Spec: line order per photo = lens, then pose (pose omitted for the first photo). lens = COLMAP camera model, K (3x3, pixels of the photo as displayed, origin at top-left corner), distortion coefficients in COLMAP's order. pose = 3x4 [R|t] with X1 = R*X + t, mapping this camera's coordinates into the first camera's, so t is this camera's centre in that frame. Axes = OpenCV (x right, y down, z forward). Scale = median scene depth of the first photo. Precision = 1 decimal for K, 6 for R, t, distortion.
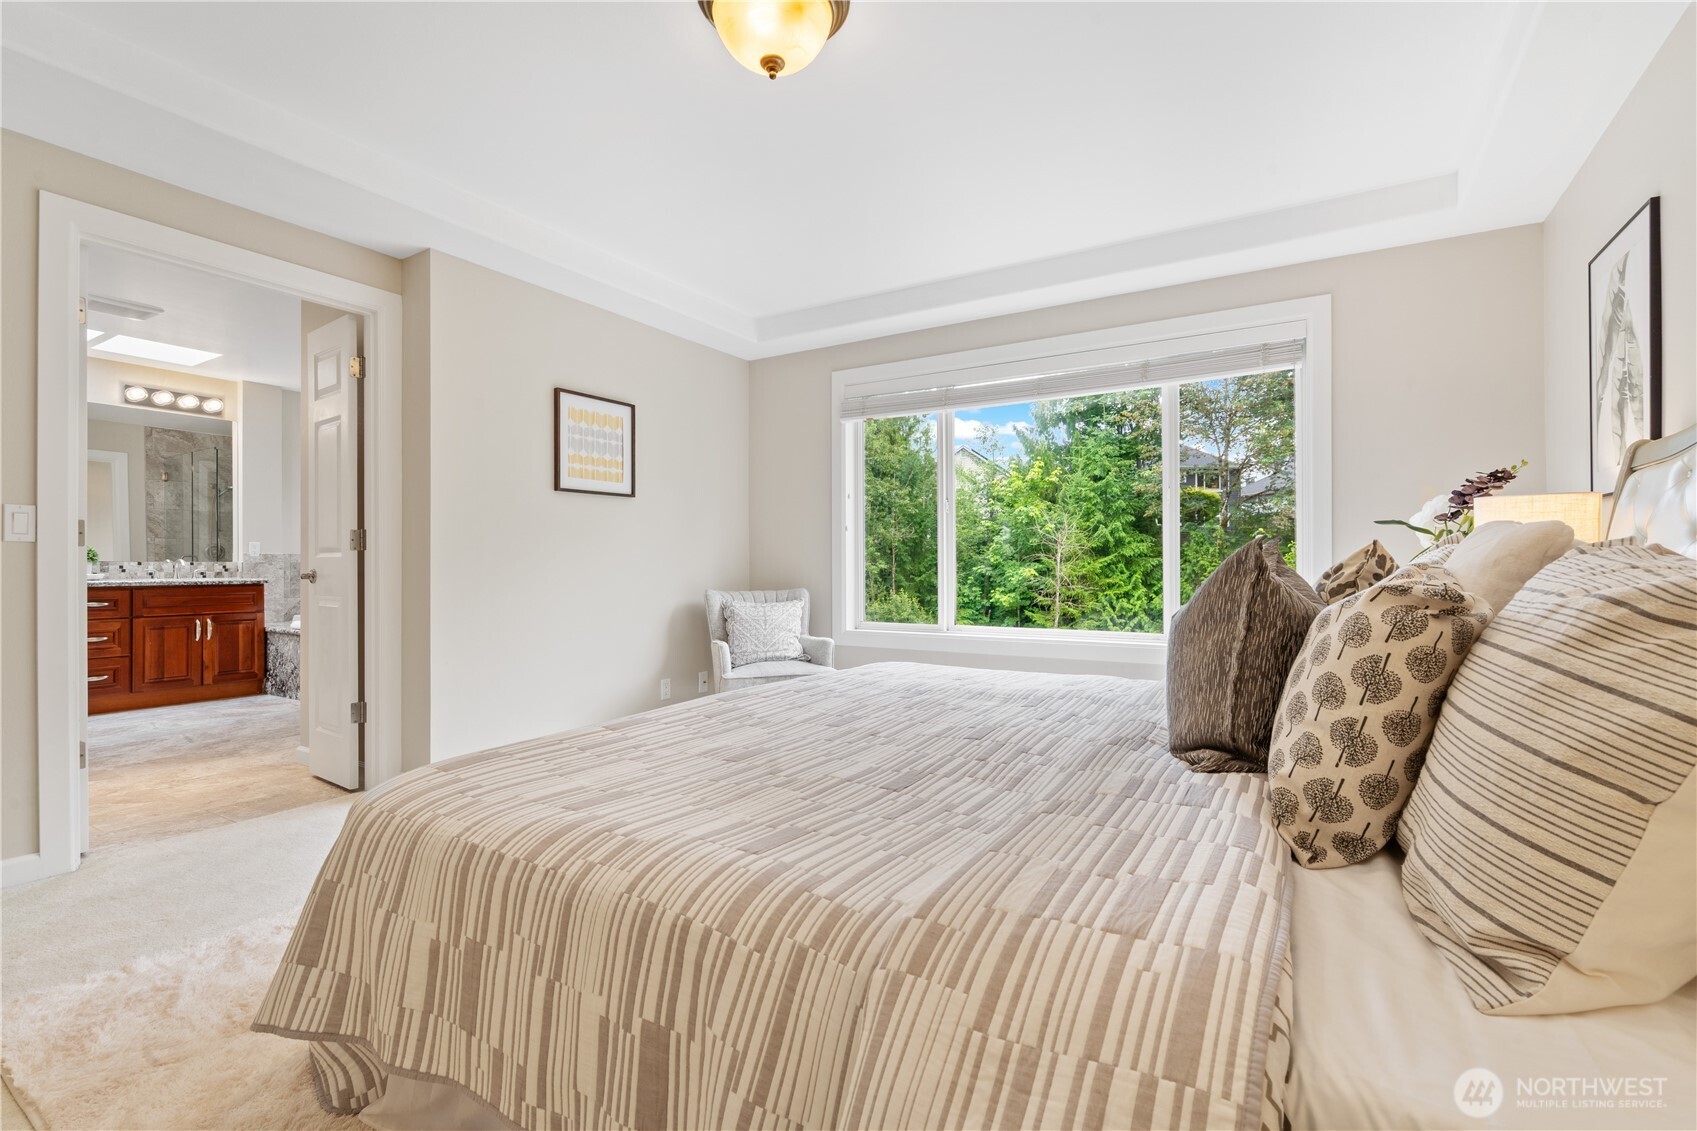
lens RADIAL K [[775.2, 0, 870.7], [0, 775.2, 553.2], [0, 0, 1]] dist [-0.005086, 0.002617]
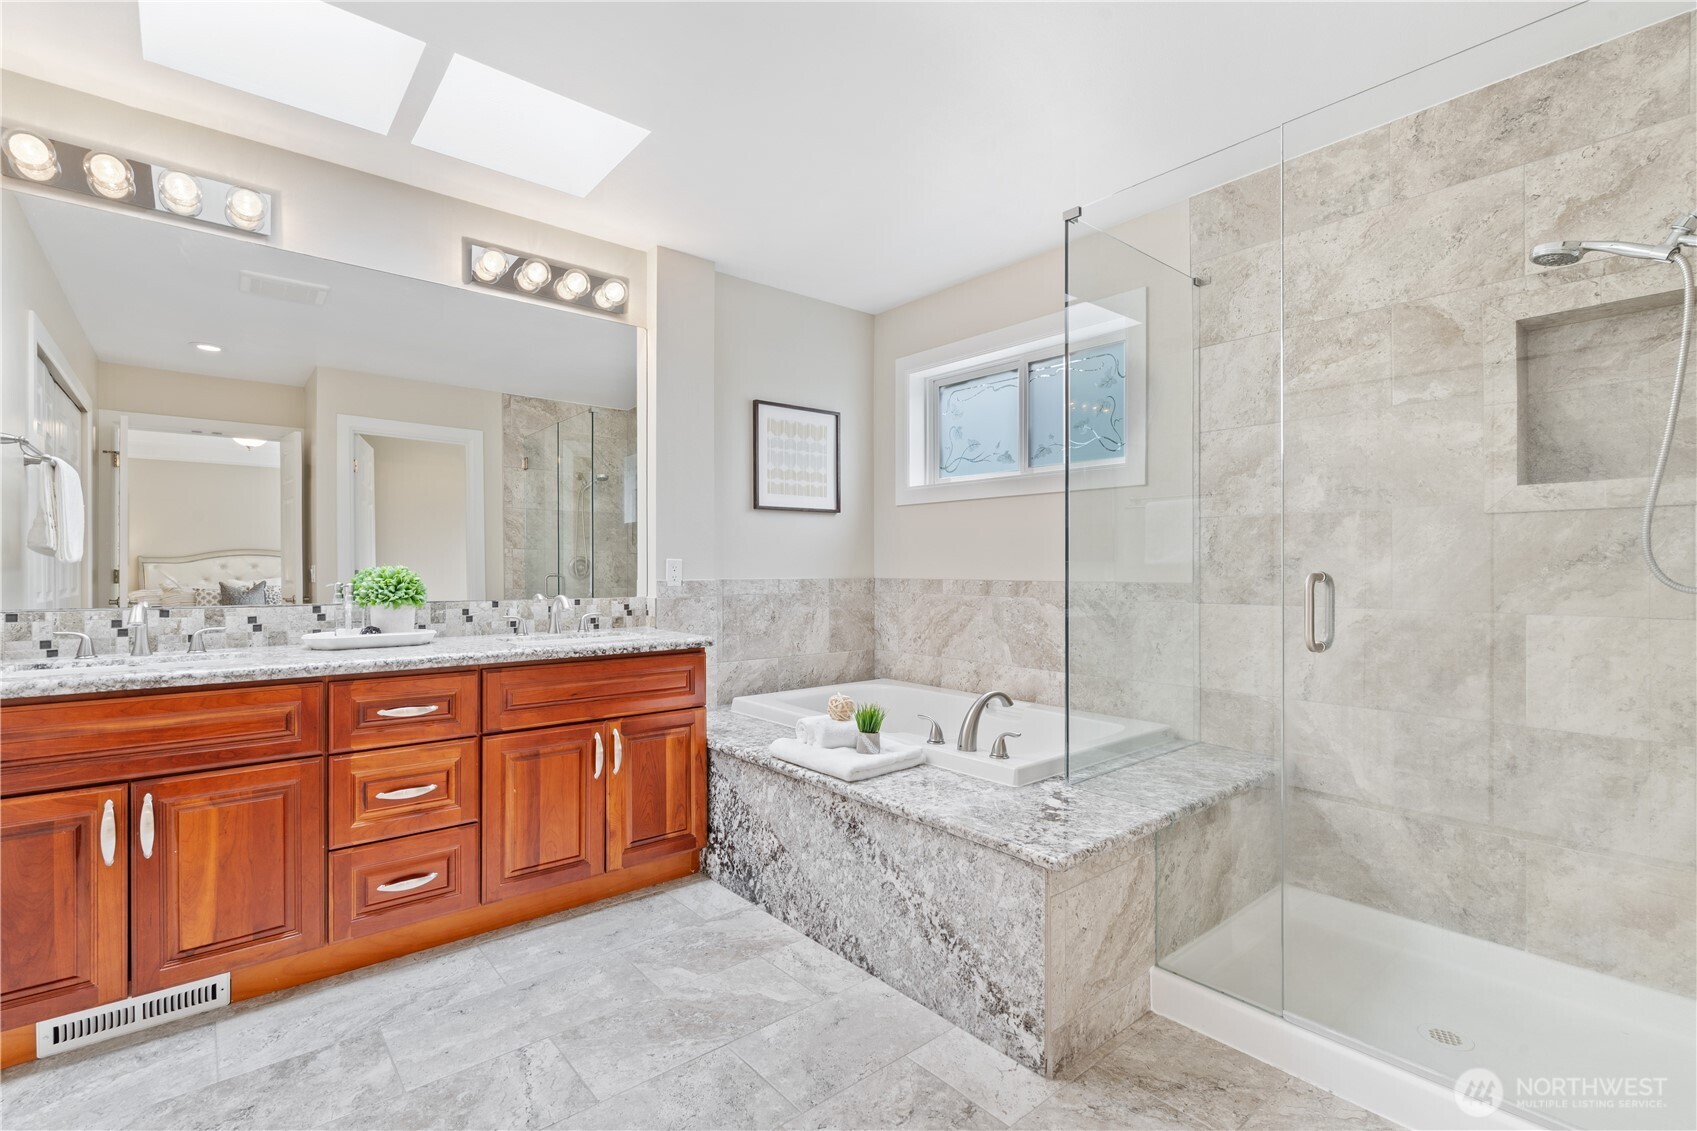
lens RADIAL K [[775.2, 0, 871.9], [0, 775.2, 569.1], [0, 0, 1]] dist [-0.005086, 0.002617]
pose [[0.953428, 0.009468, -0.301472, -0.544226], [-0.006422, 0.999918, 0.011093, -0.015197], [0.301552, -0.008640, 0.953410, 0.576684]]
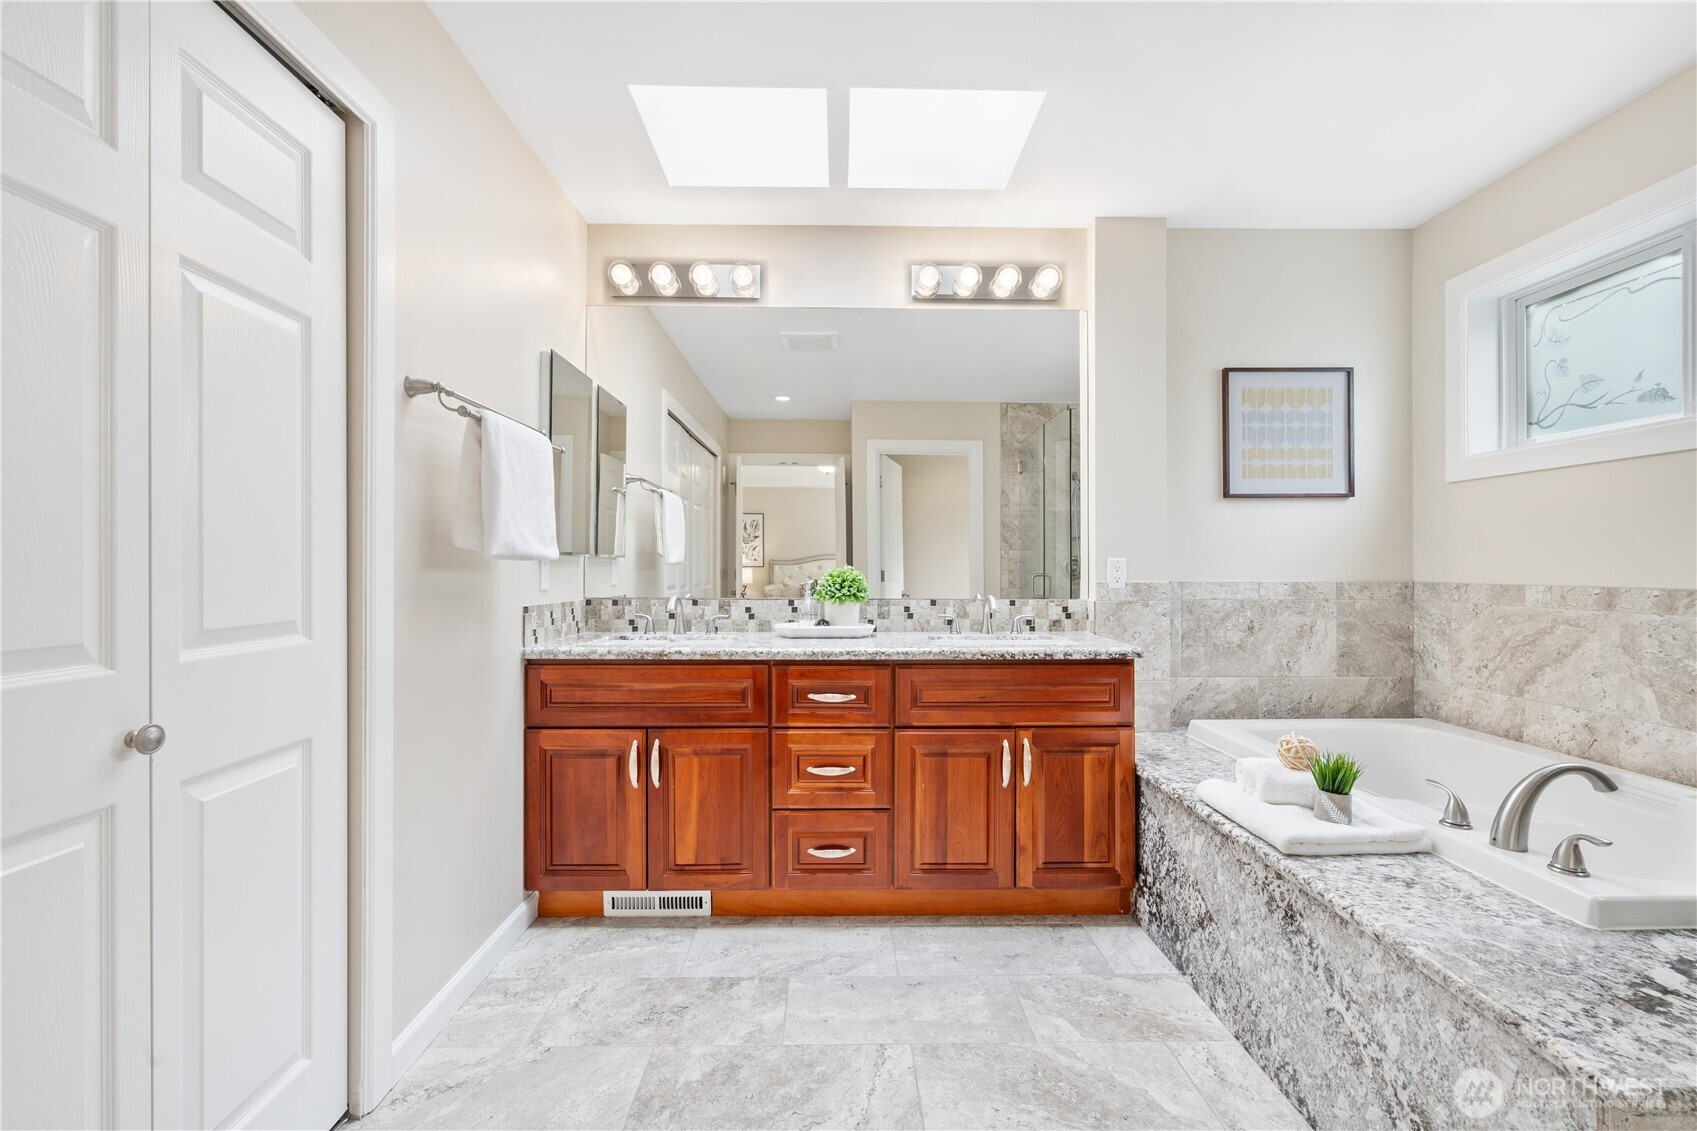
lens RADIAL K [[775.2, 0, 853.3], [0, 775.2, 565.0], [0, 0, 1]] dist [-0.005086, 0.002617]
pose [[0.533804, 0.005823, -0.845588, -0.513585], [0.000871, 0.999972, 0.007436, -0.014873], [0.845608, -0.004706, 0.533784, 0.650953]]
